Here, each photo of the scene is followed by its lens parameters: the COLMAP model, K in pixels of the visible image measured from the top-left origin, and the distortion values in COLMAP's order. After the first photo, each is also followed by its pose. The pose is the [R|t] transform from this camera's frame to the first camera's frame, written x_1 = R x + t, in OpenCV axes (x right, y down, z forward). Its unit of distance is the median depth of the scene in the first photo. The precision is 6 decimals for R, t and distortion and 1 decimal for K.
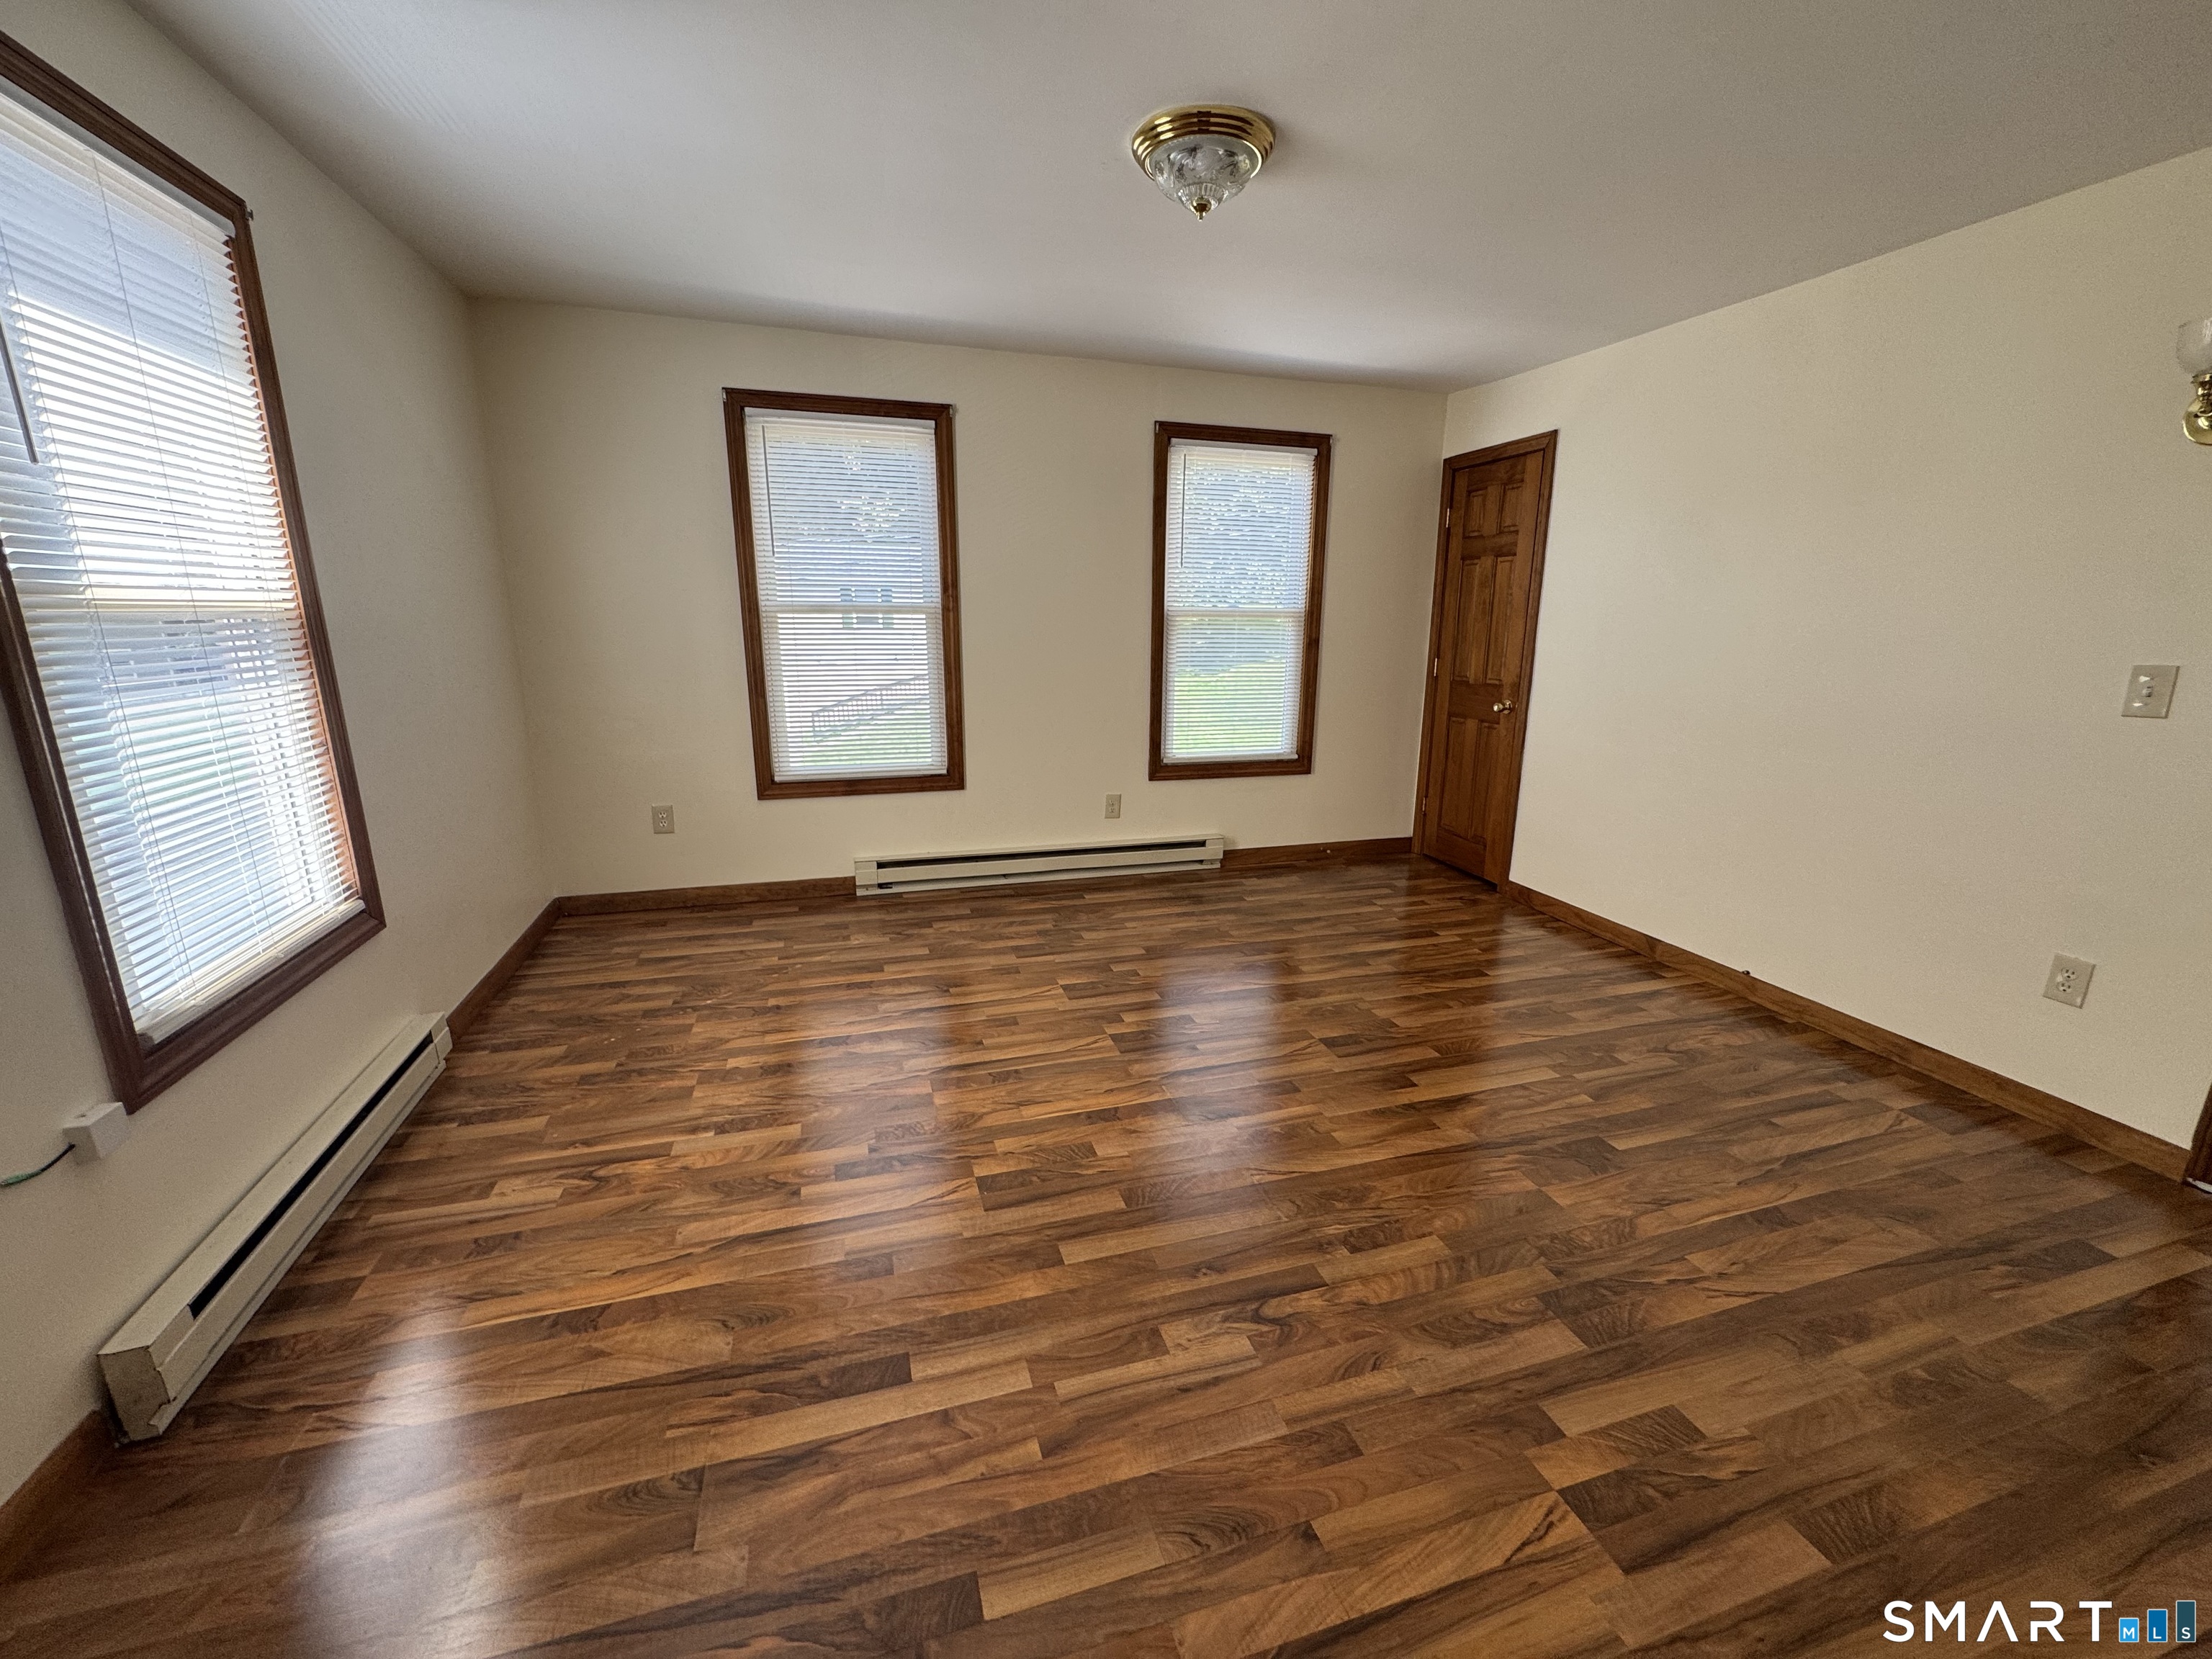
lens RADIAL K [[889.2, 0, 1105.7], [0, 889.2, 823.8], [0, 0, 1]] dist [-0.001359, -0.000052]
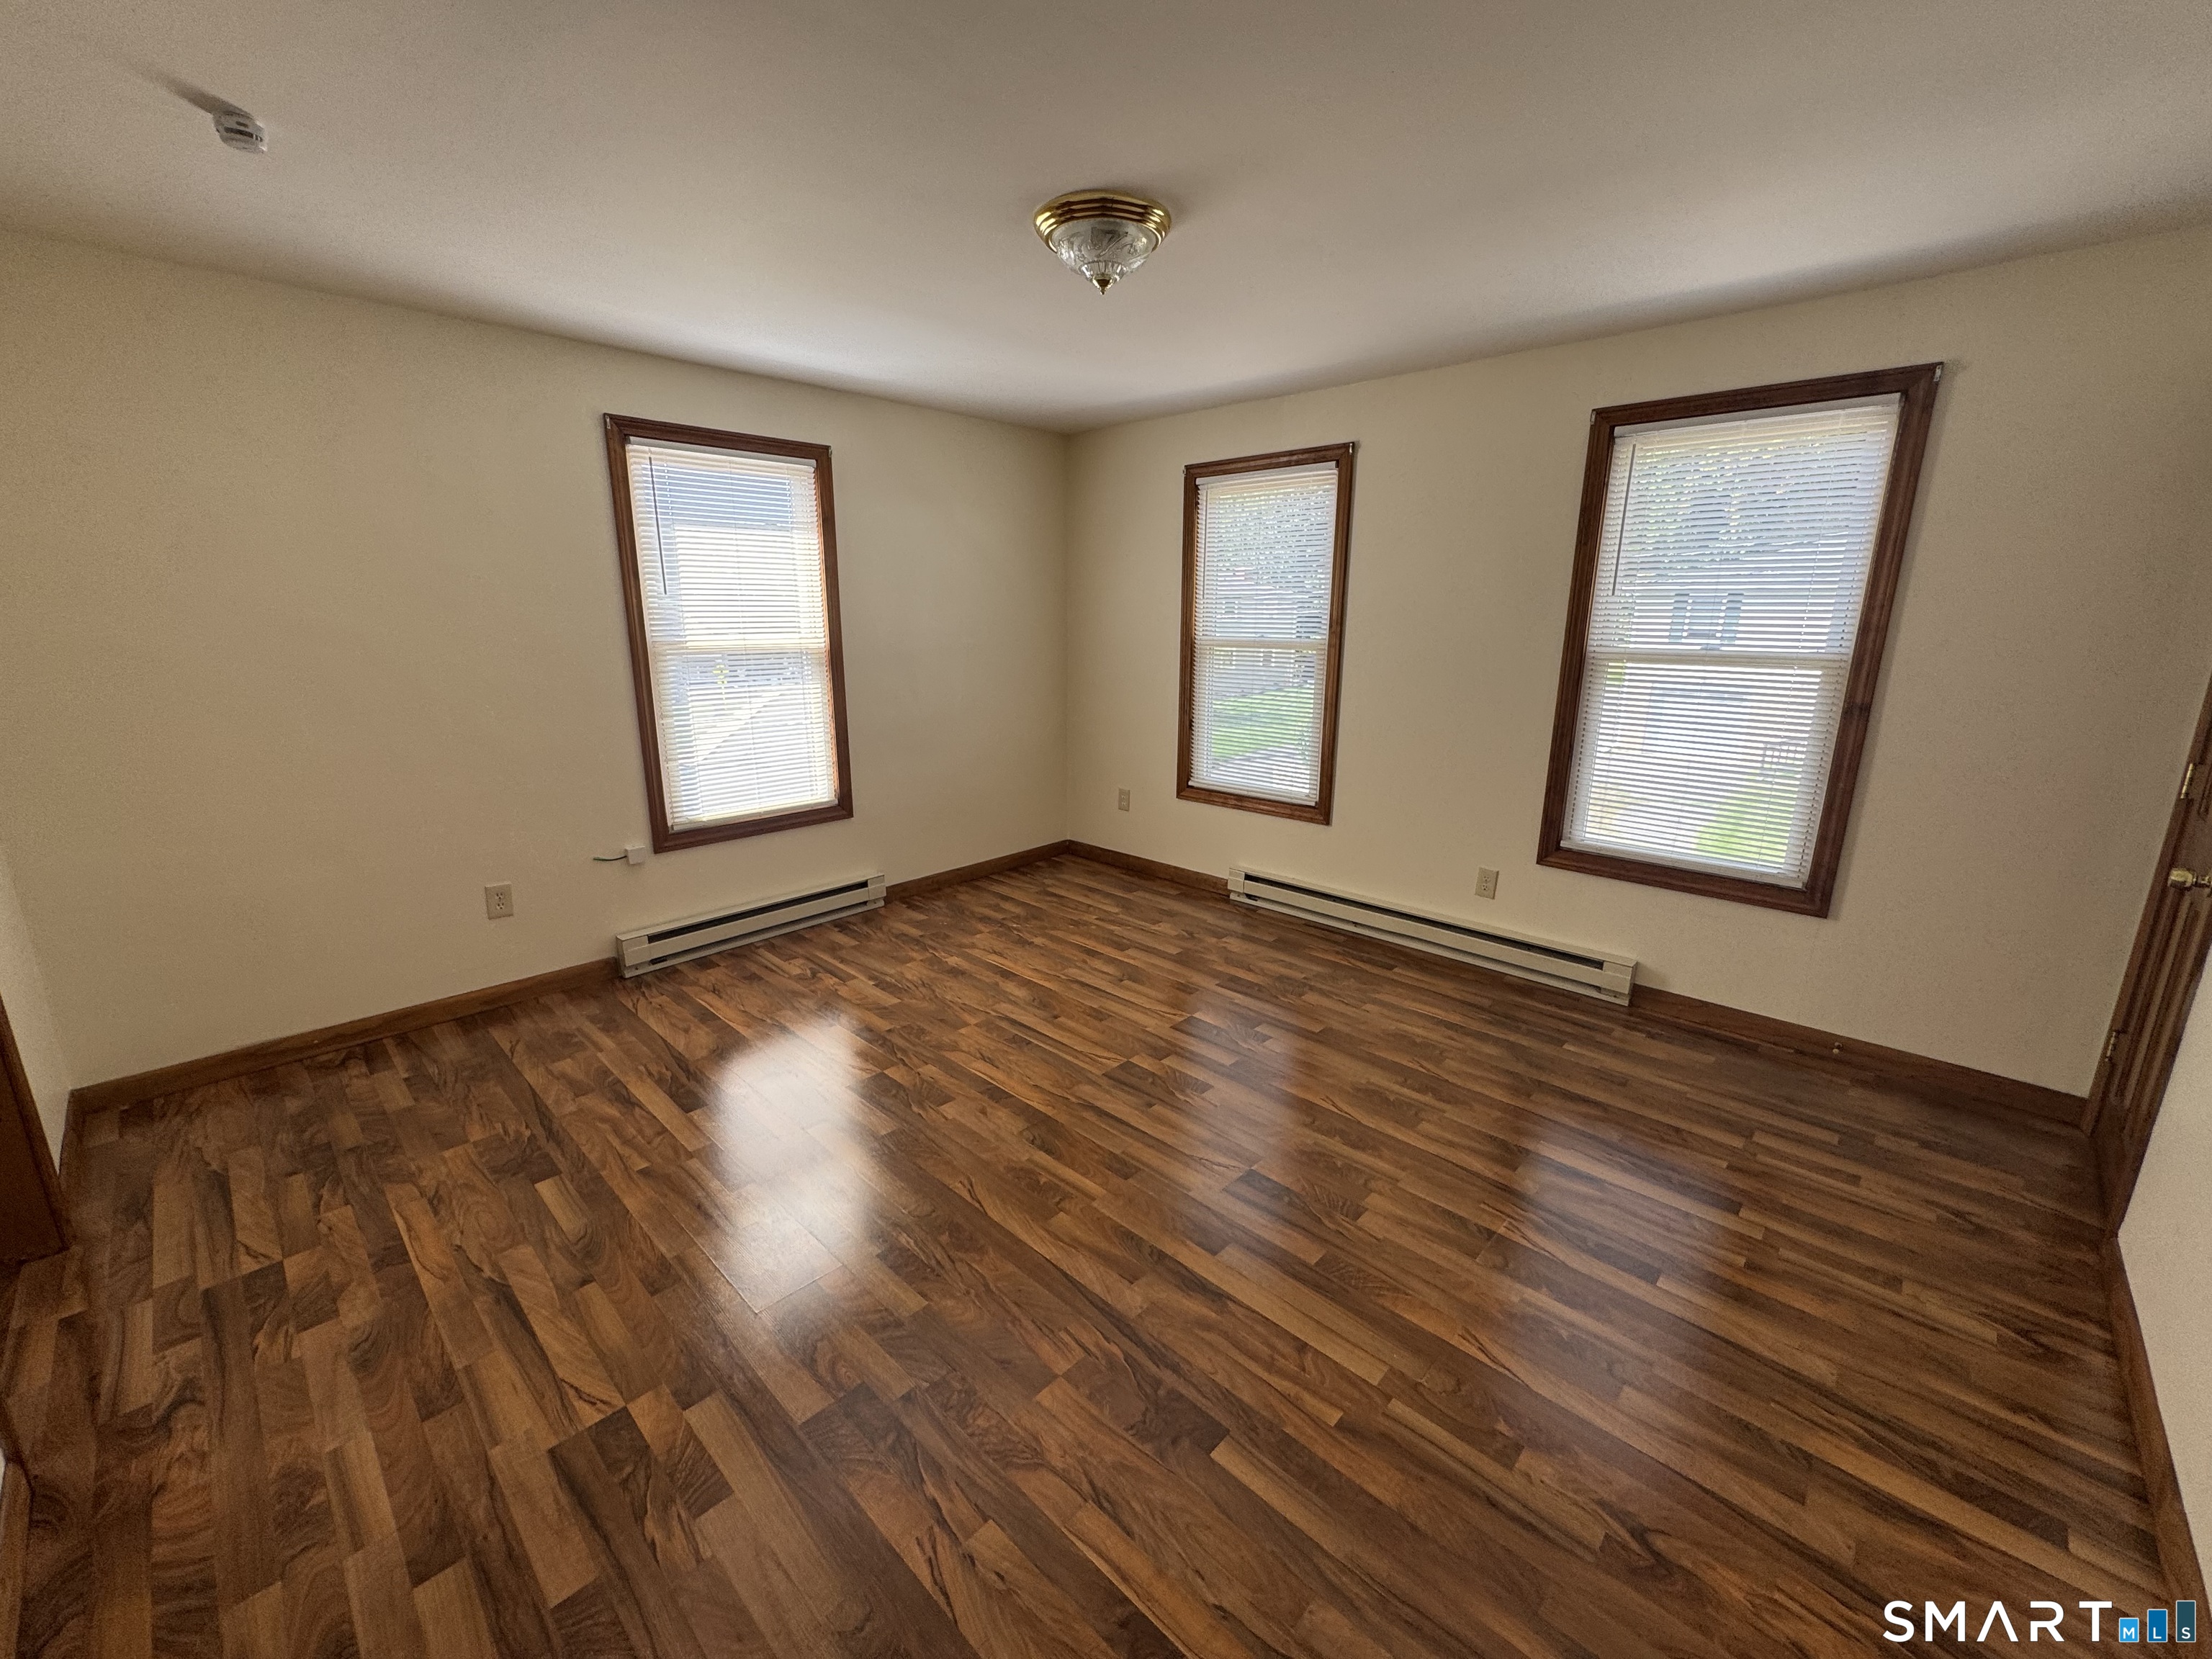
lens RADIAL K [[889.2, 0, 1105.7], [0, 889.2, 823.8], [0, 0, 1]] dist [-0.001359, -0.000052]
pose [[0.484048, 0.194249, -0.853209, 0.752692], [-0.201371, 0.973607, 0.107417, -0.128628], [0.851556, 0.119817, 0.510388, 0.370050]]
